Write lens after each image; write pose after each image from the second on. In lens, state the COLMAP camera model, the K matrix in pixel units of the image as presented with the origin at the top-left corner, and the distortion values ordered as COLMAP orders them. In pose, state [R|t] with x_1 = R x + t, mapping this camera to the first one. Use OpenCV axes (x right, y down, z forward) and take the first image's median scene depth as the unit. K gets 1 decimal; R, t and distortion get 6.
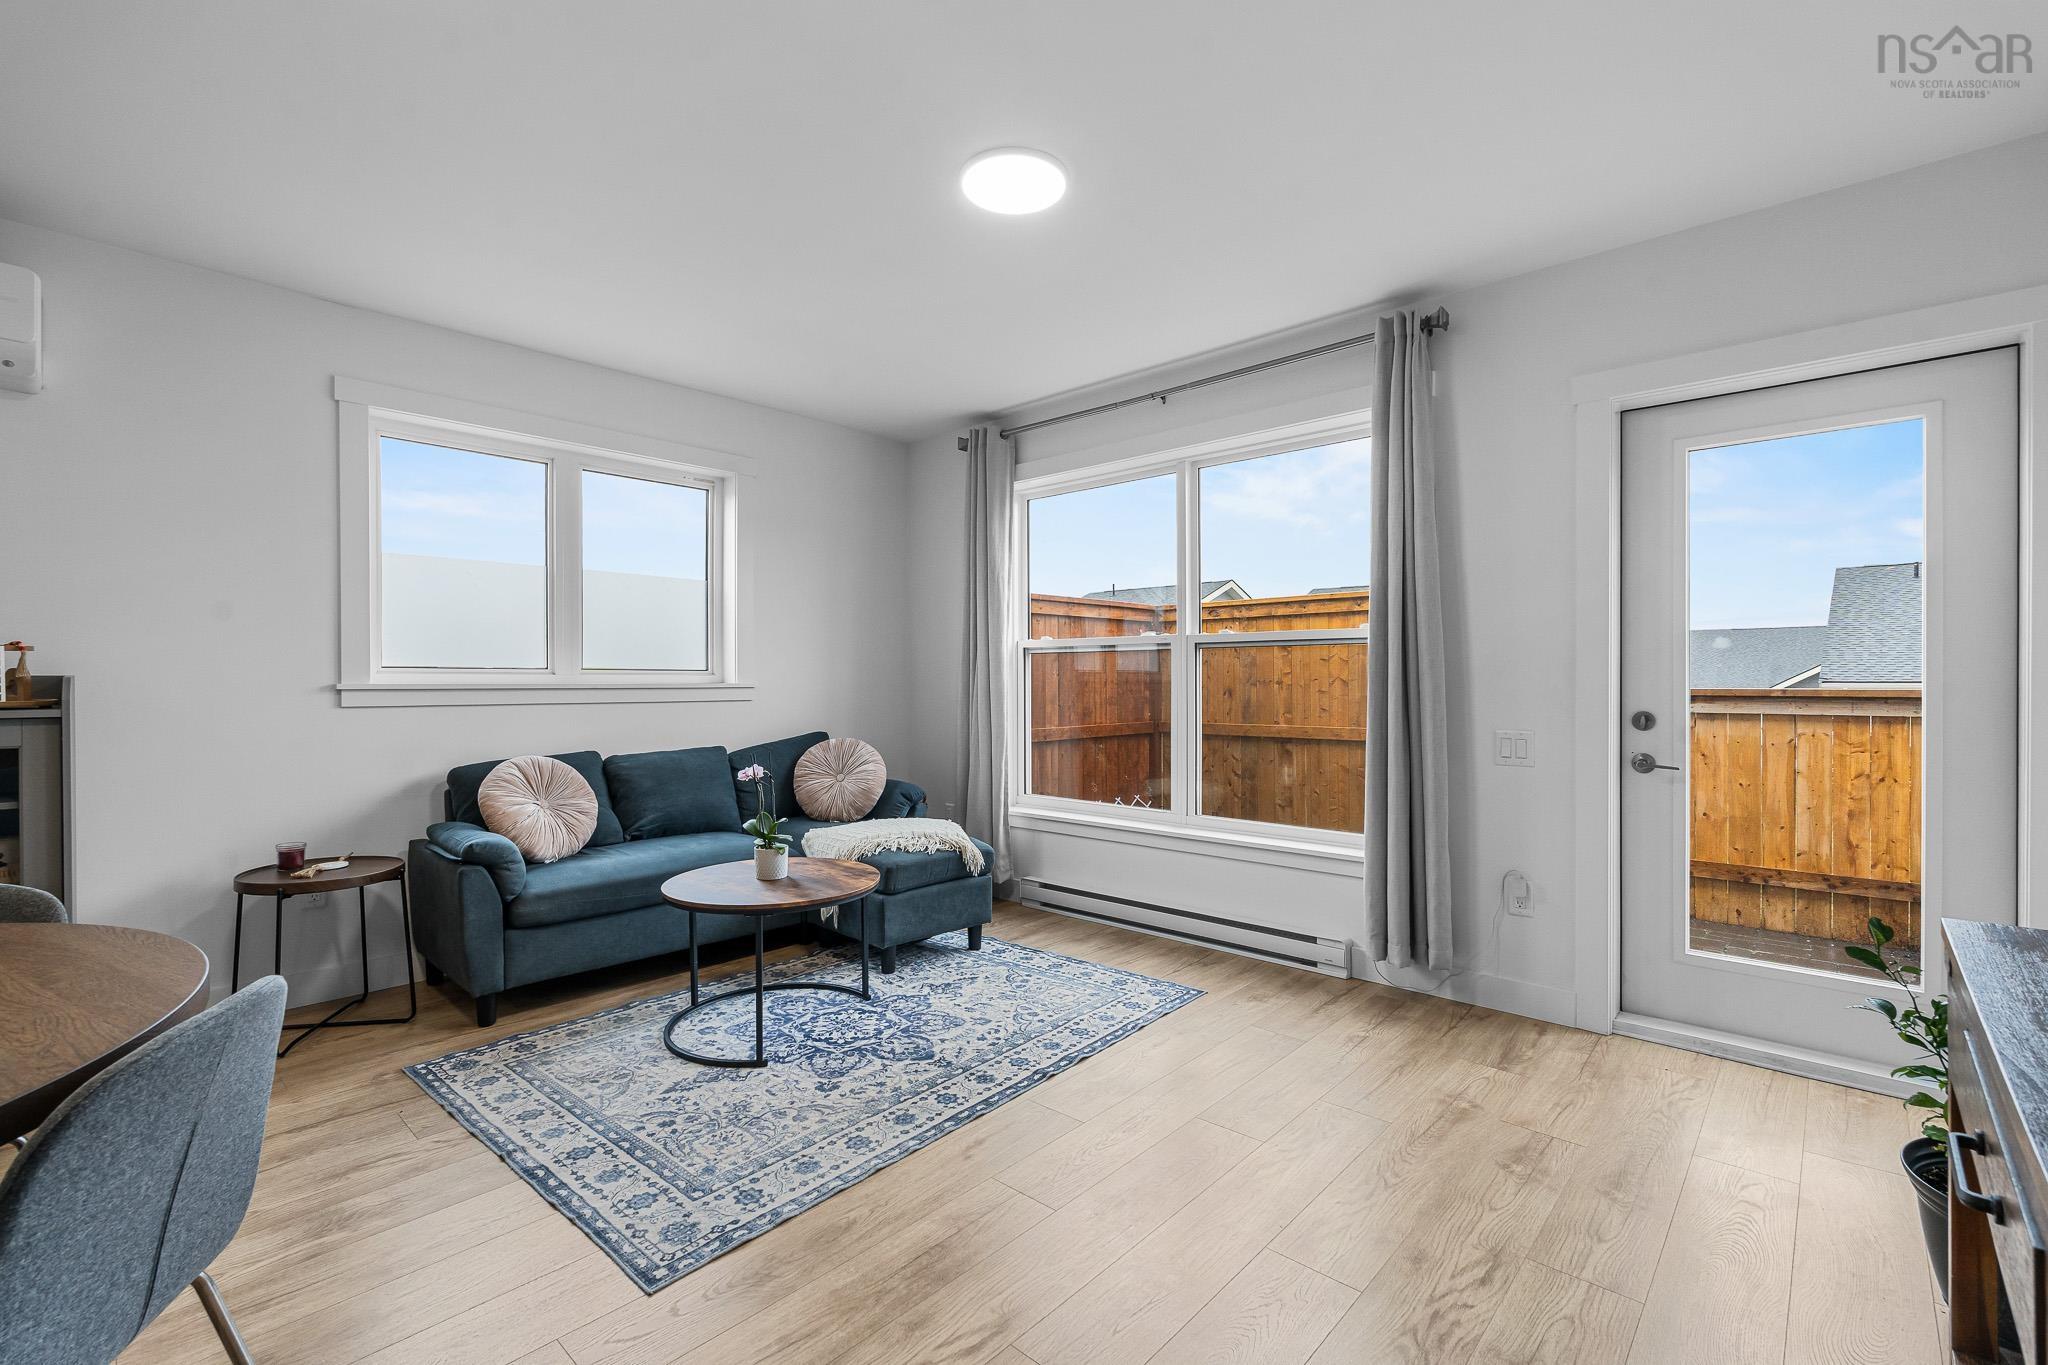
lens RADIAL K [[901.0, 0, 1023.5], [0, 901.0, 685.7], [0, 0, 1]] dist [-0.004795, 0.000206]
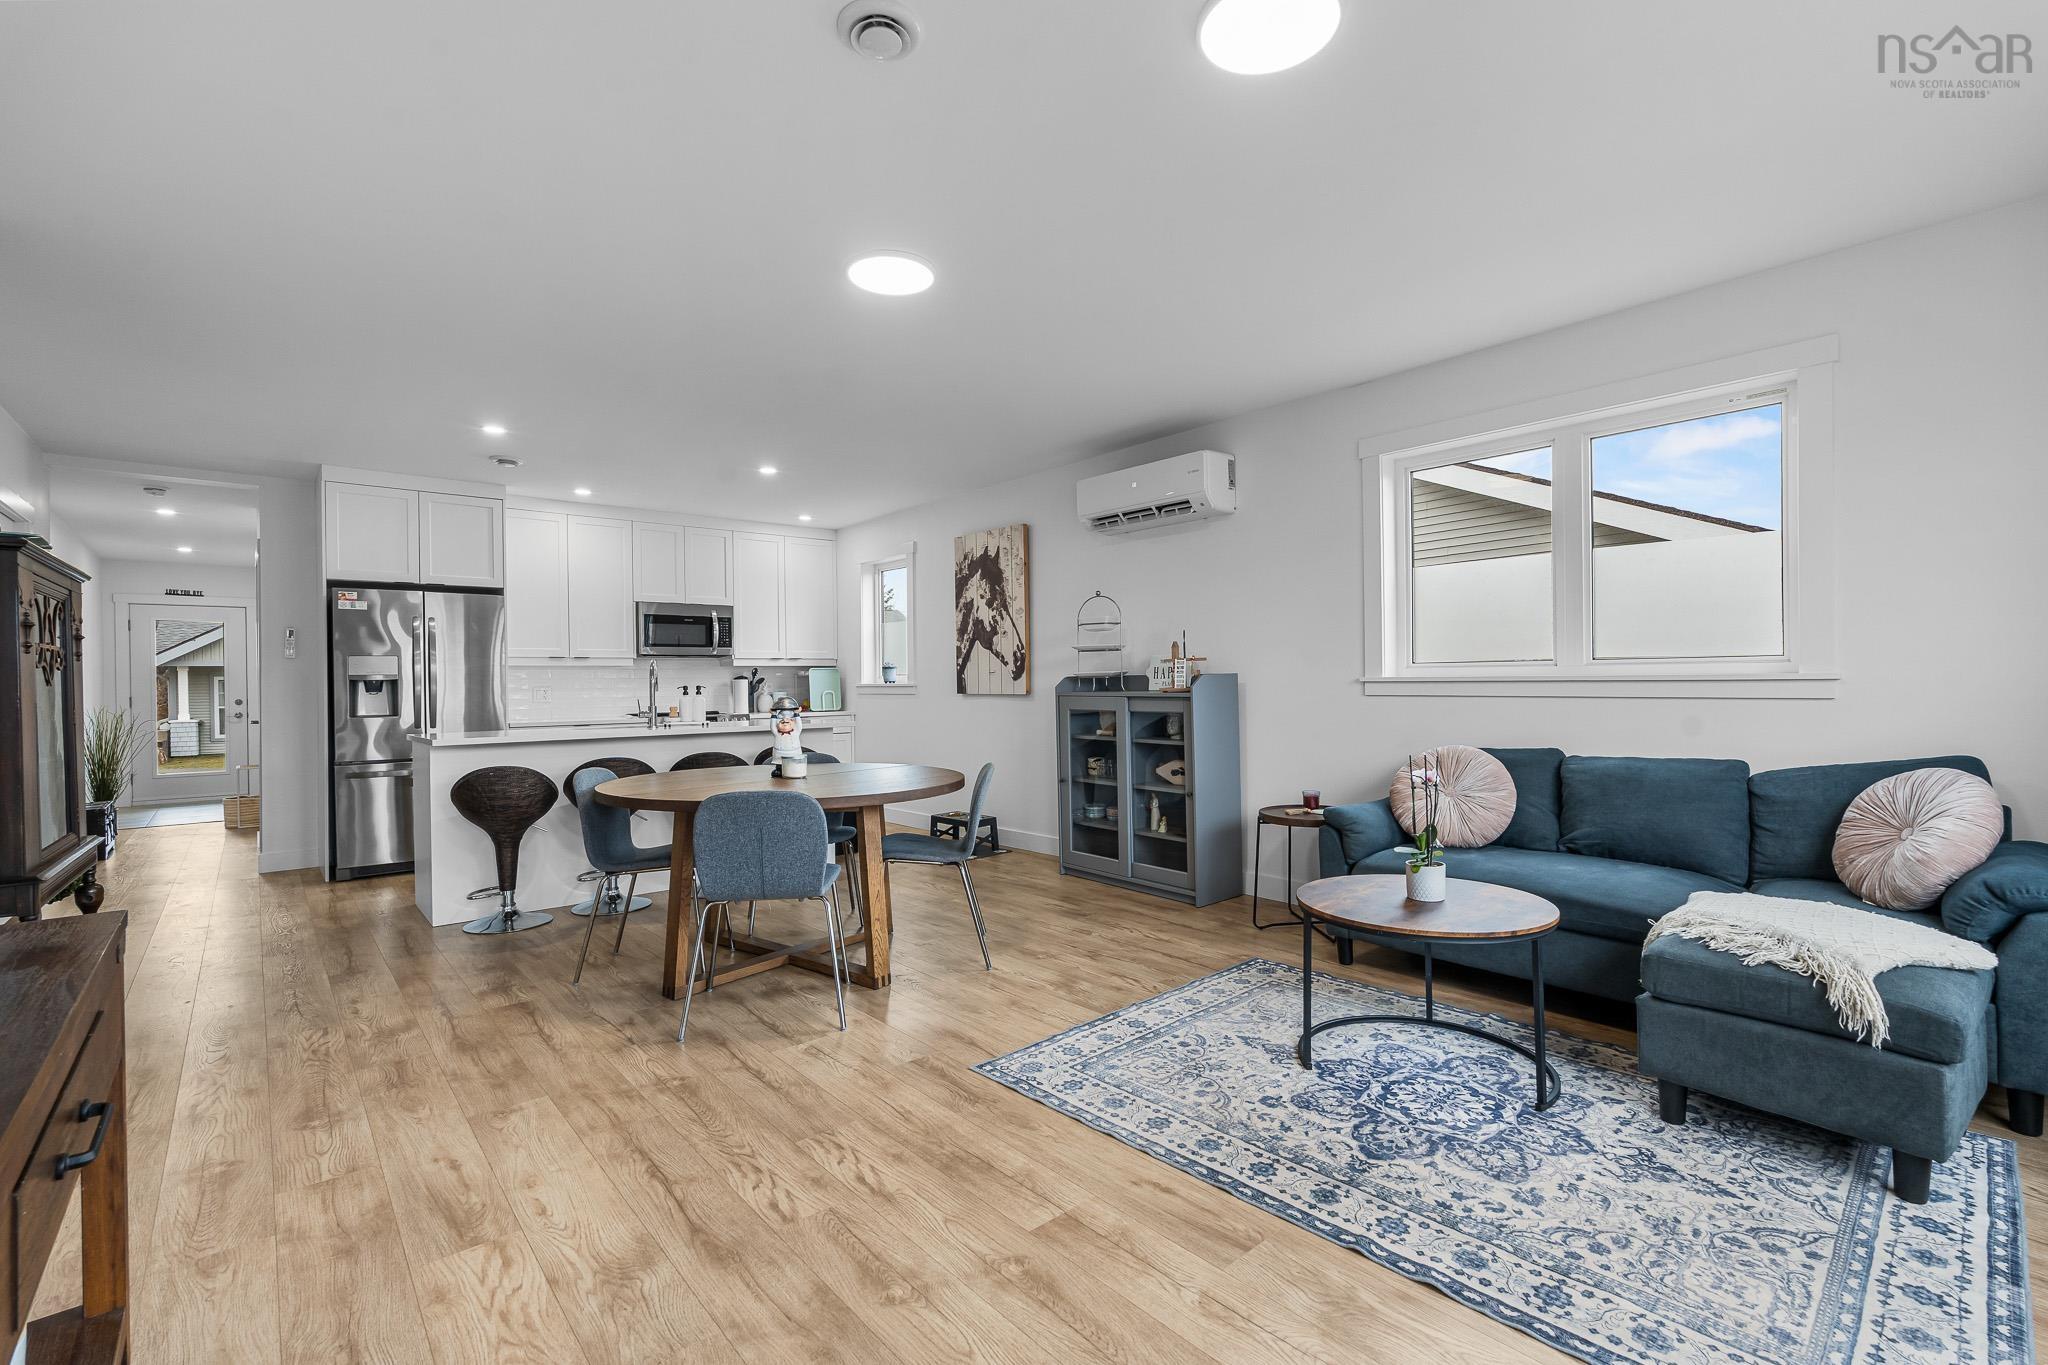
lens RADIAL K [[901.0, 0, 1027.1], [0, 901.0, 686.8], [0, 0, 1]] dist [-0.004795, 0.000206]
pose [[-0.109958, 0.009566, -0.993890, 0.638236], [0.004114, 0.999950, 0.009169, -0.002590], [0.993928, -0.003081, -0.109992, 0.720185]]
